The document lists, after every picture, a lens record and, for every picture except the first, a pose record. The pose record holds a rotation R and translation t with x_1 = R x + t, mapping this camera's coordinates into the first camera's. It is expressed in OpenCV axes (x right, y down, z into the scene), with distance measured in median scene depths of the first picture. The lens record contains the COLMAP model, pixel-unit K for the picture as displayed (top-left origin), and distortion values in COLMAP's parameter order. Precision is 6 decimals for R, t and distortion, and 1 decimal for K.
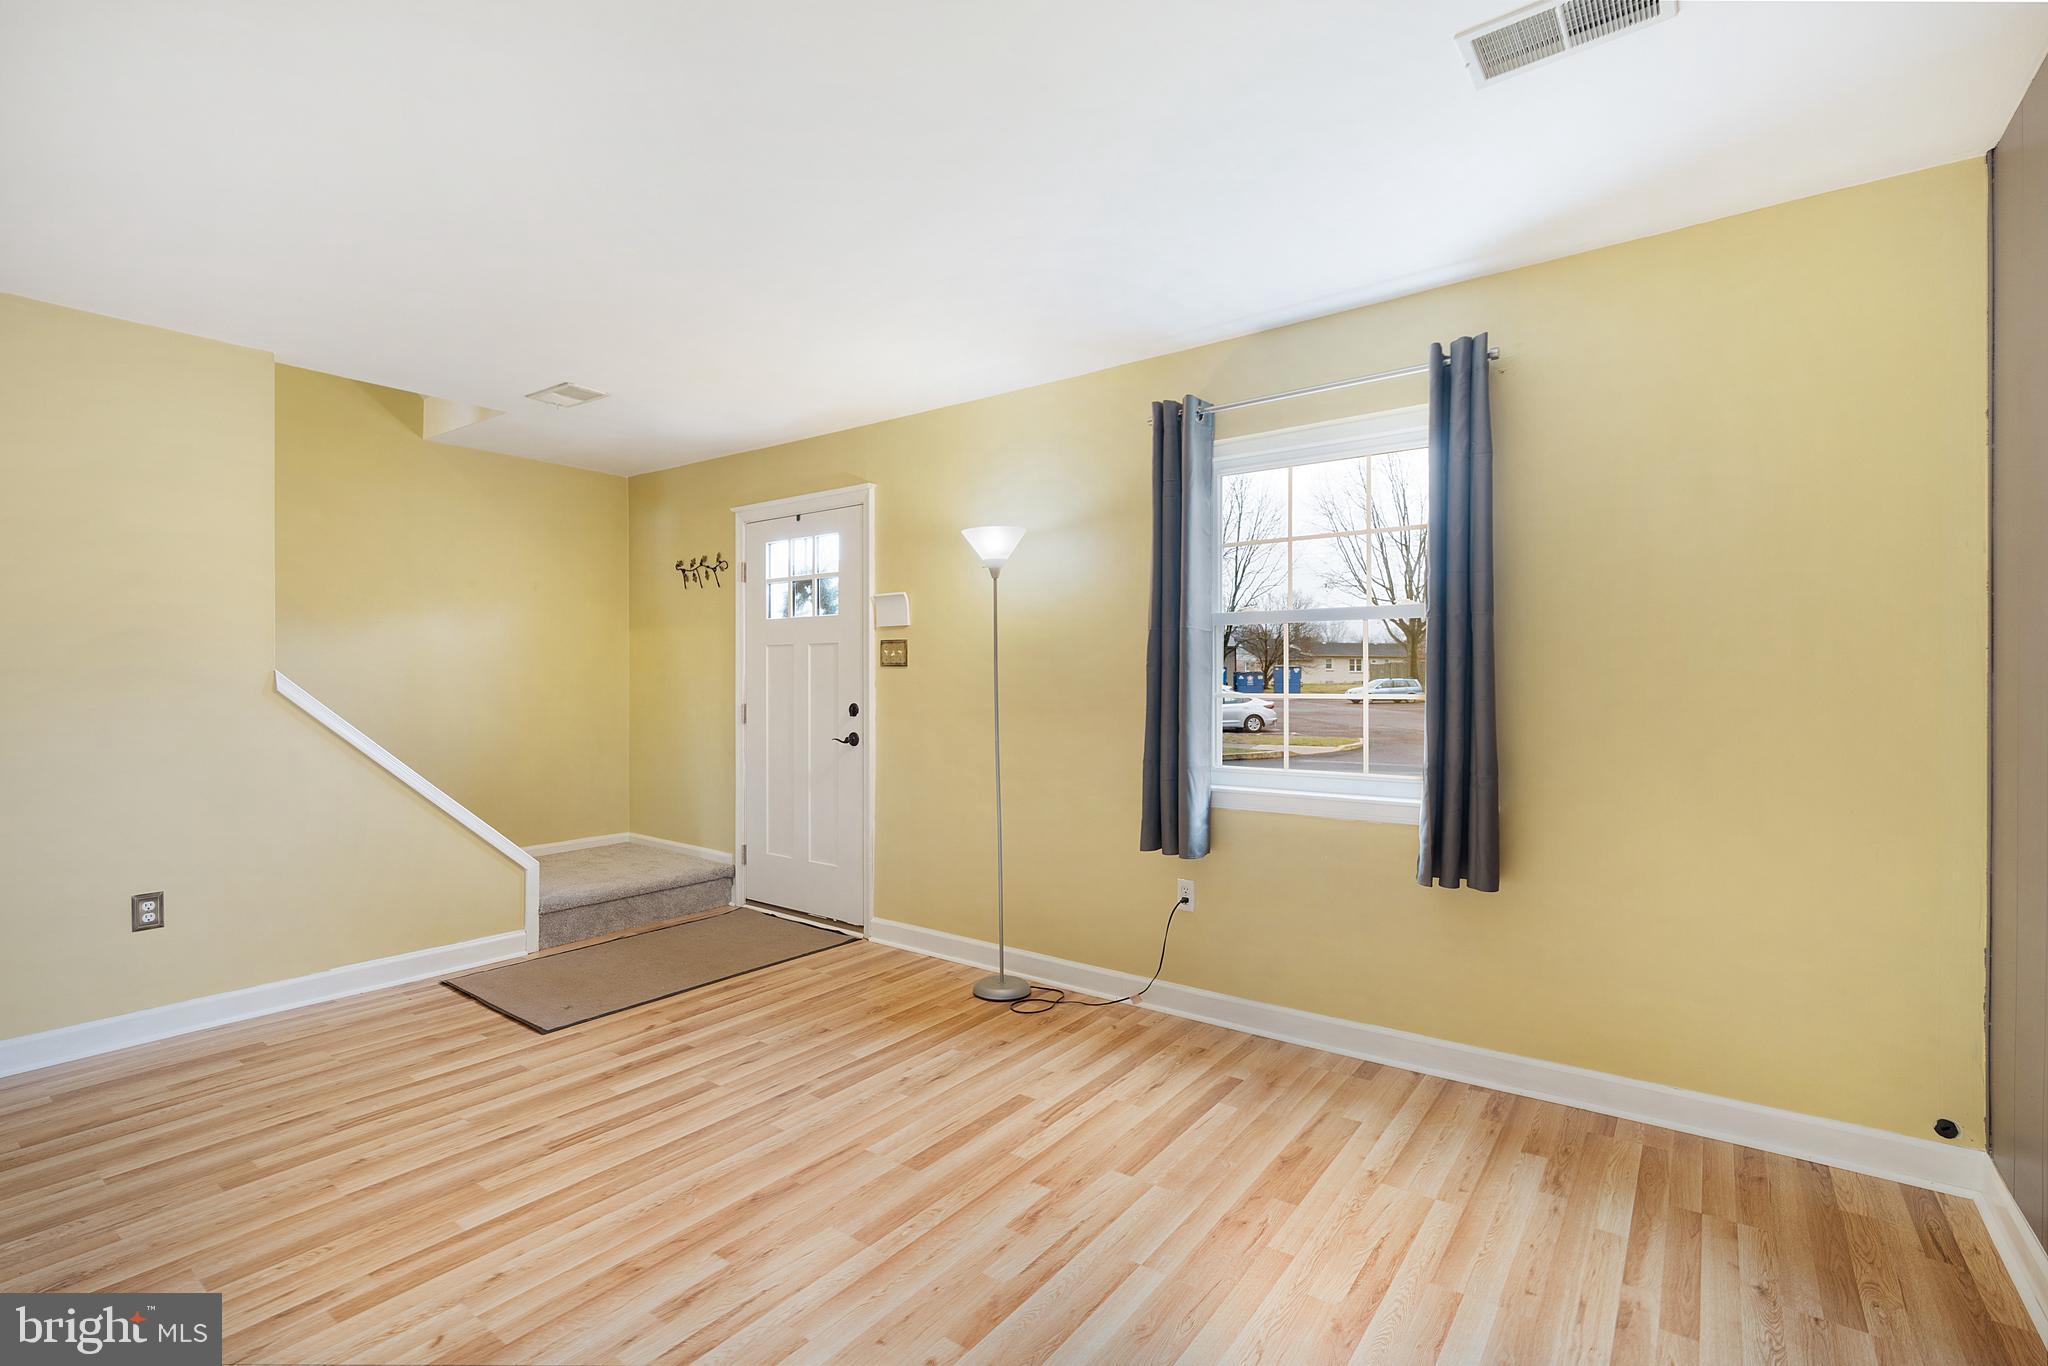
lens RADIAL K [[933.0, 0, 1014.3], [0, 933.0, 677.3], [0, 0, 1]] dist [-0.008601, 0.002436]
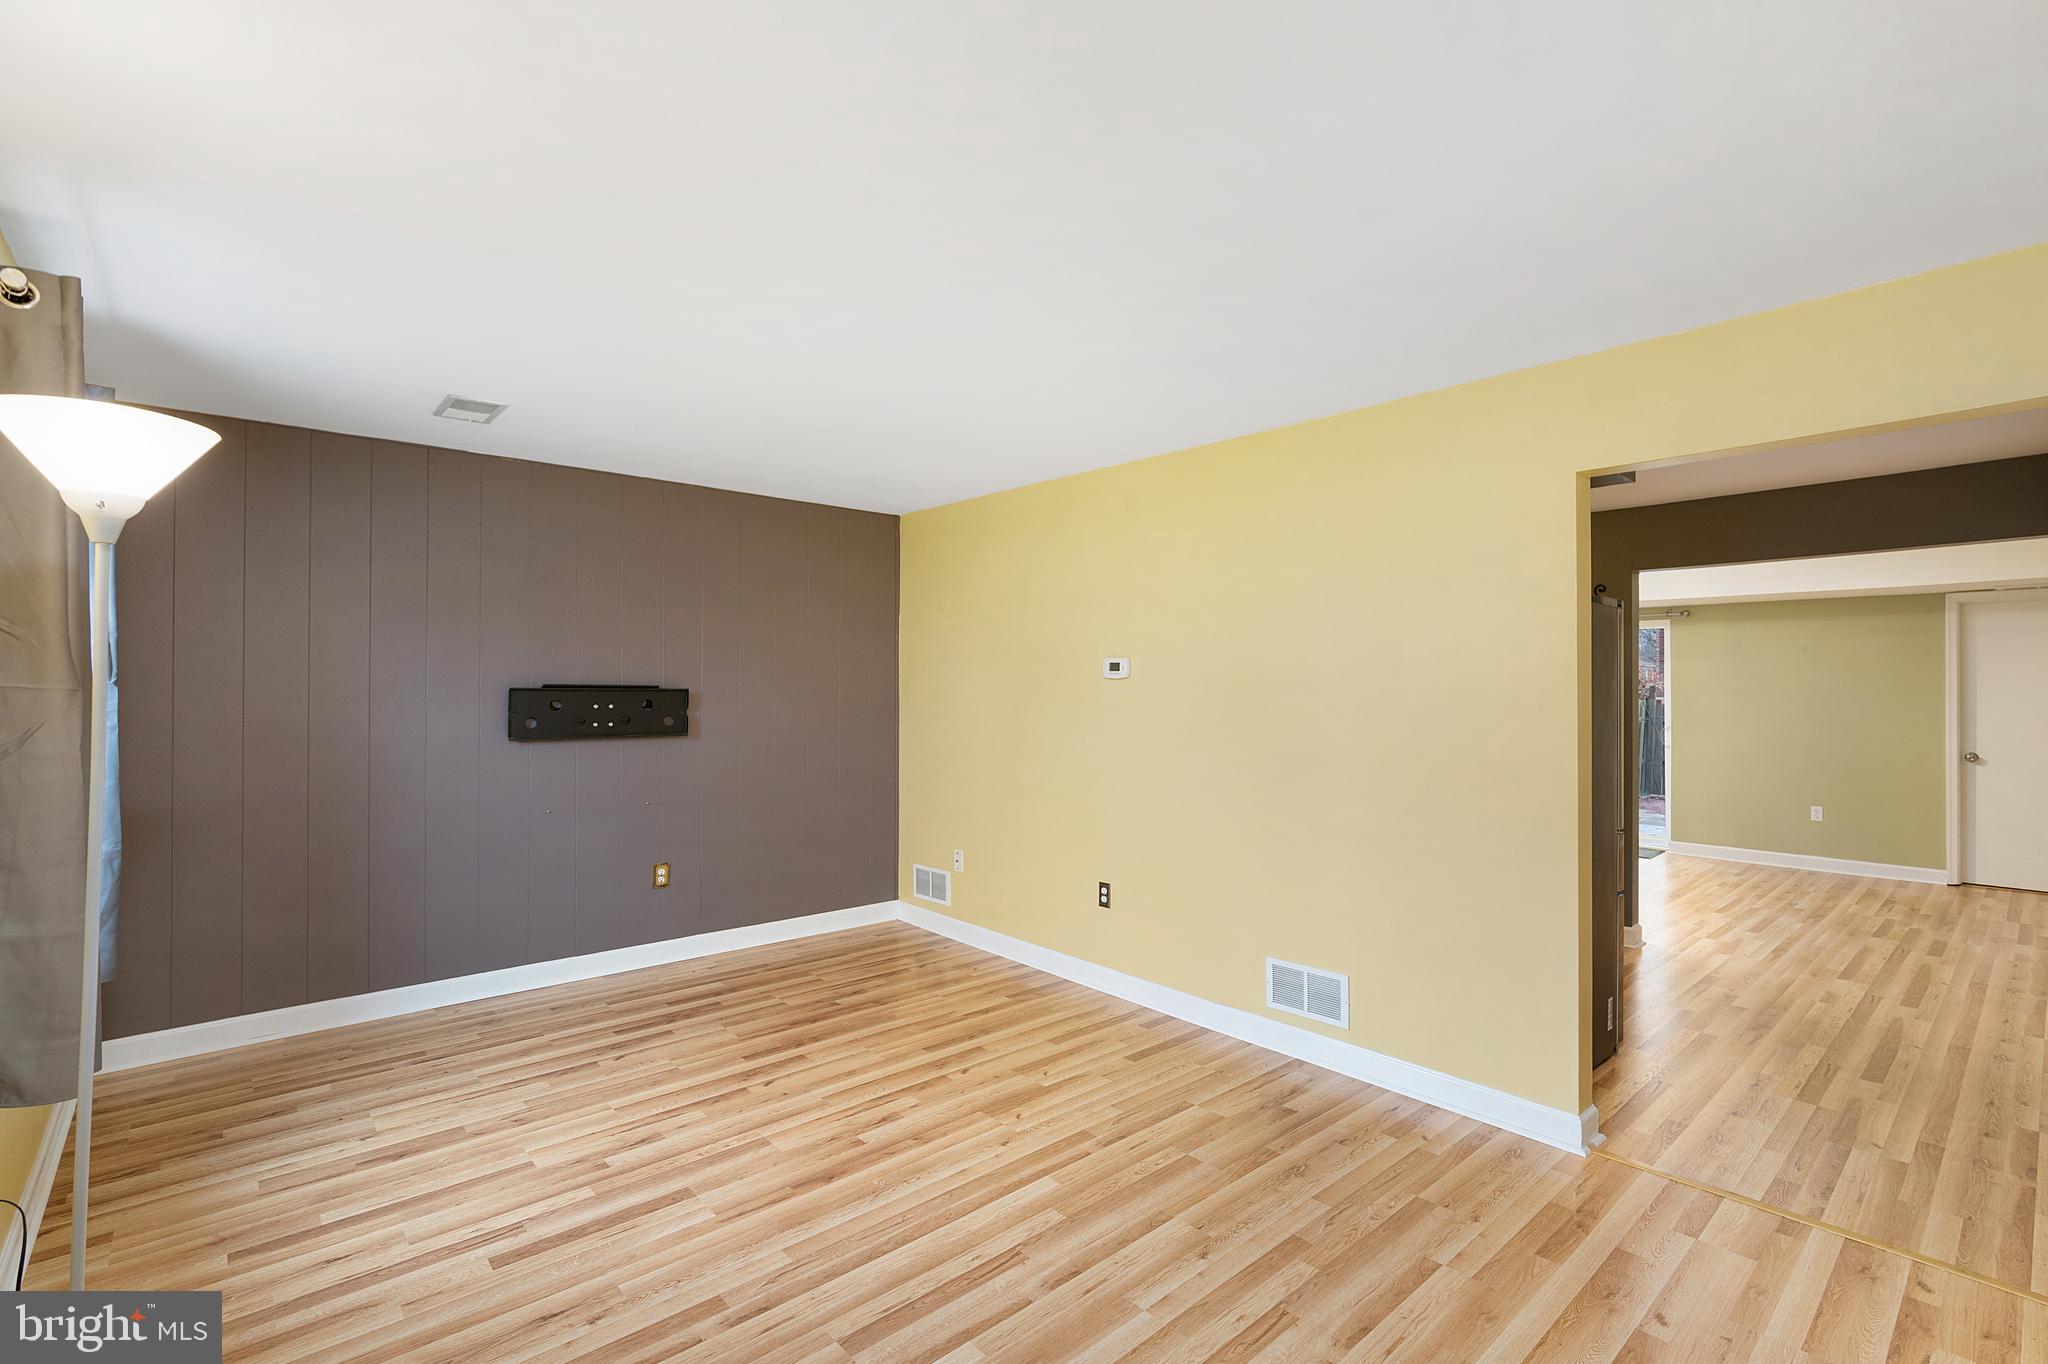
lens RADIAL K [[933.0, 0, 1023.5], [0, 933.0, 686.6], [0, 0, 1]] dist [-0.008601, 0.002436]
pose [[-0.980990, -0.001710, 0.194052, -0.602315], [-0.001797, 0.999998, -0.000272, -0.064594], [-0.194052, -0.000616, -0.980991, 1.695446]]
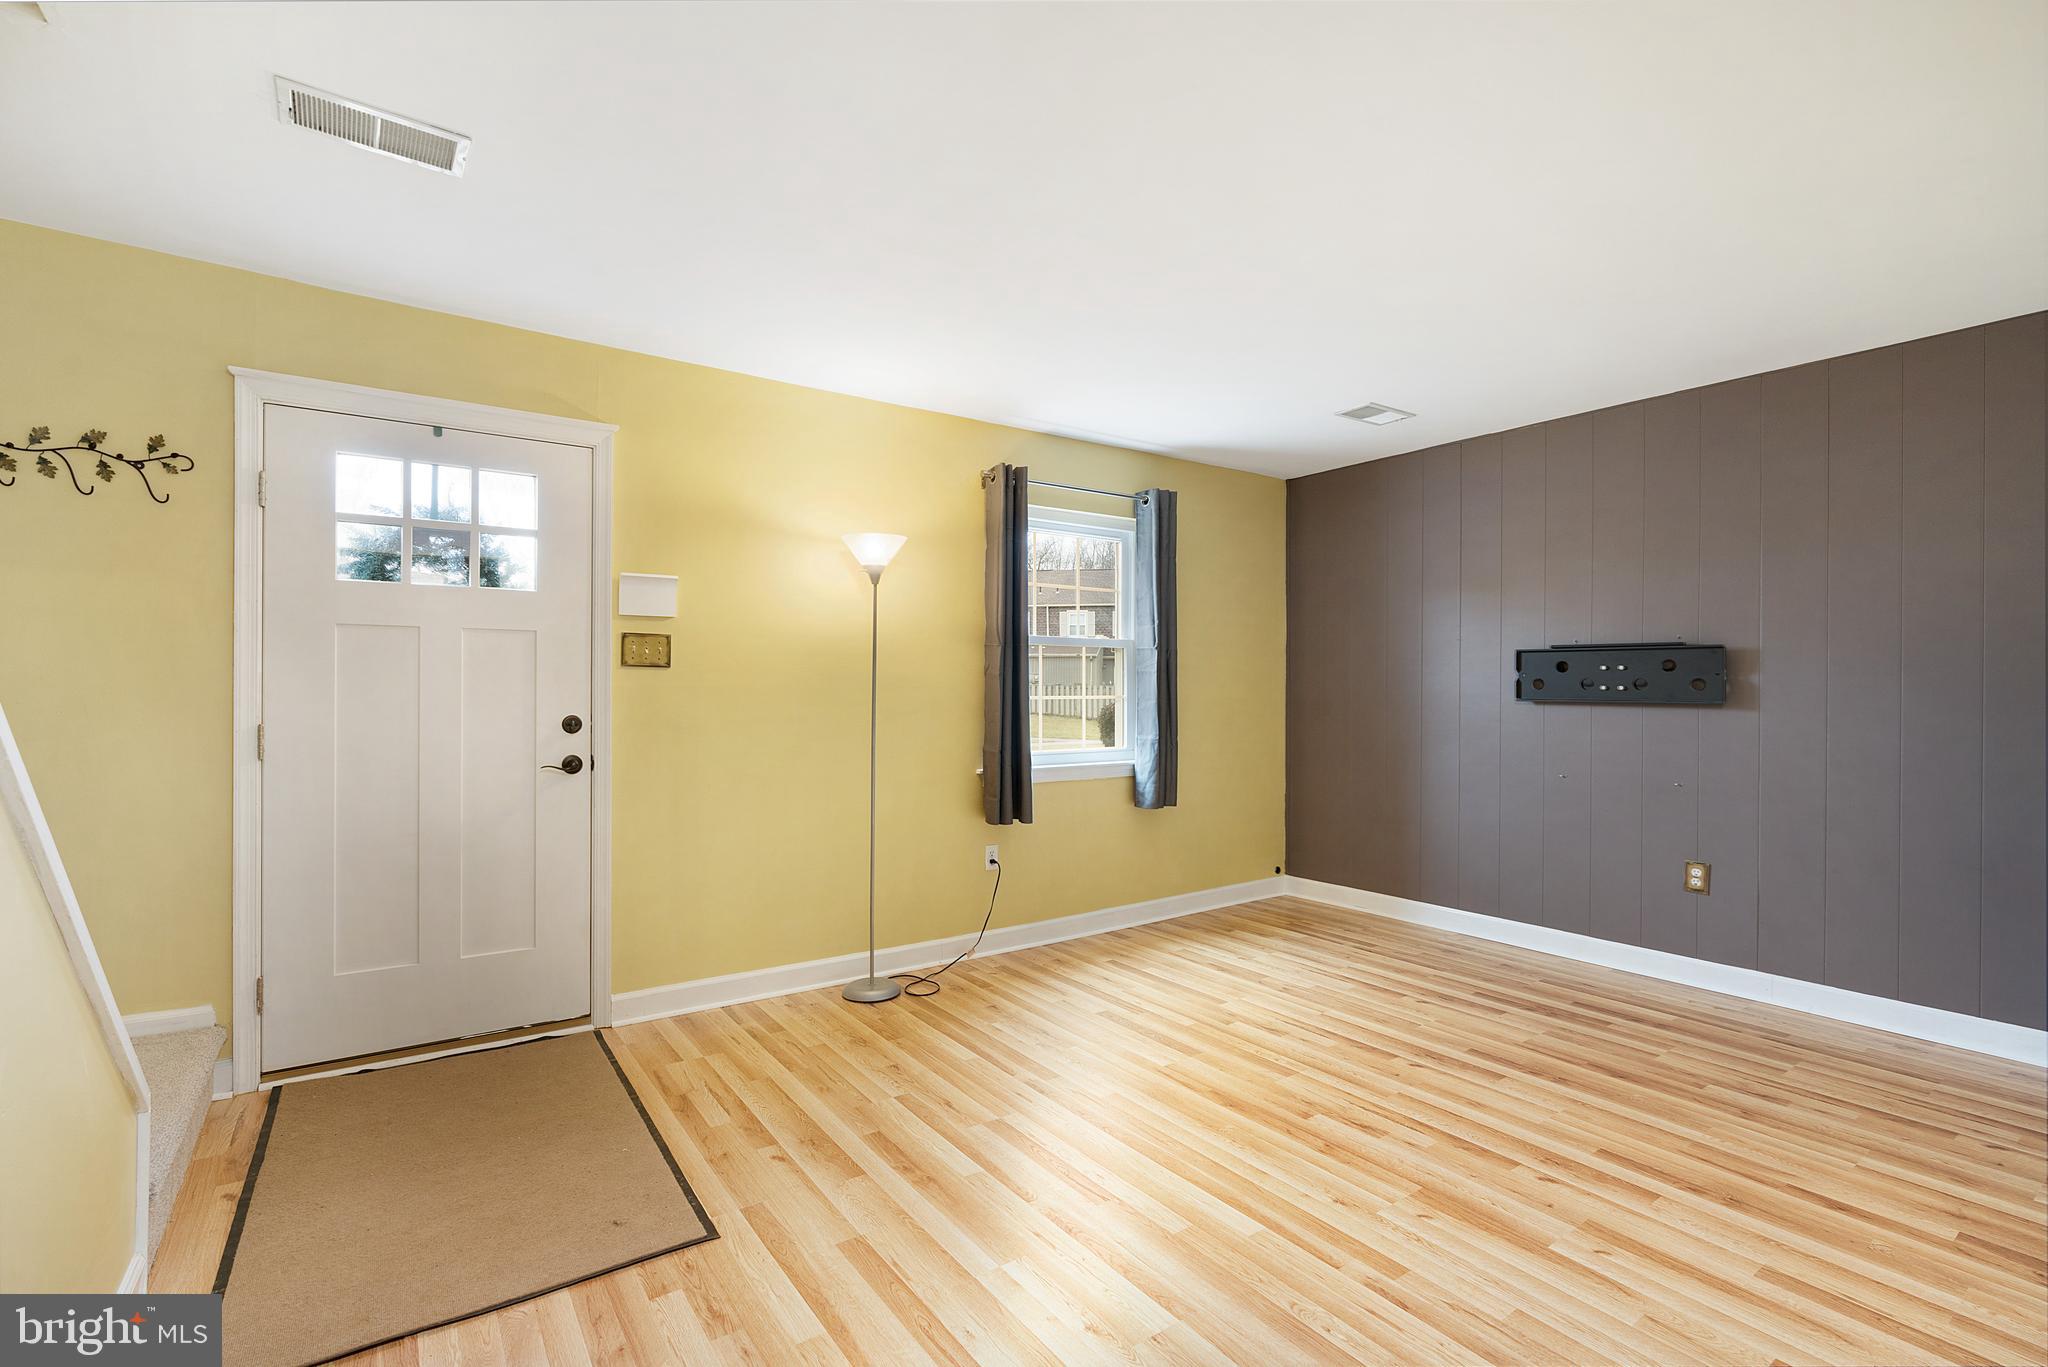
lens RADIAL K [[933.0, 0, 1029.7], [0, 933.0, 686.6], [0, 0, 1]] dist [-0.008601, 0.002436]
pose [[0.298510, 0.002861, 0.954402, -1.218002], [-0.006078, 0.999981, -0.001097, 0.005896], [-0.954387, -0.005473, 0.298521, 0.703627]]
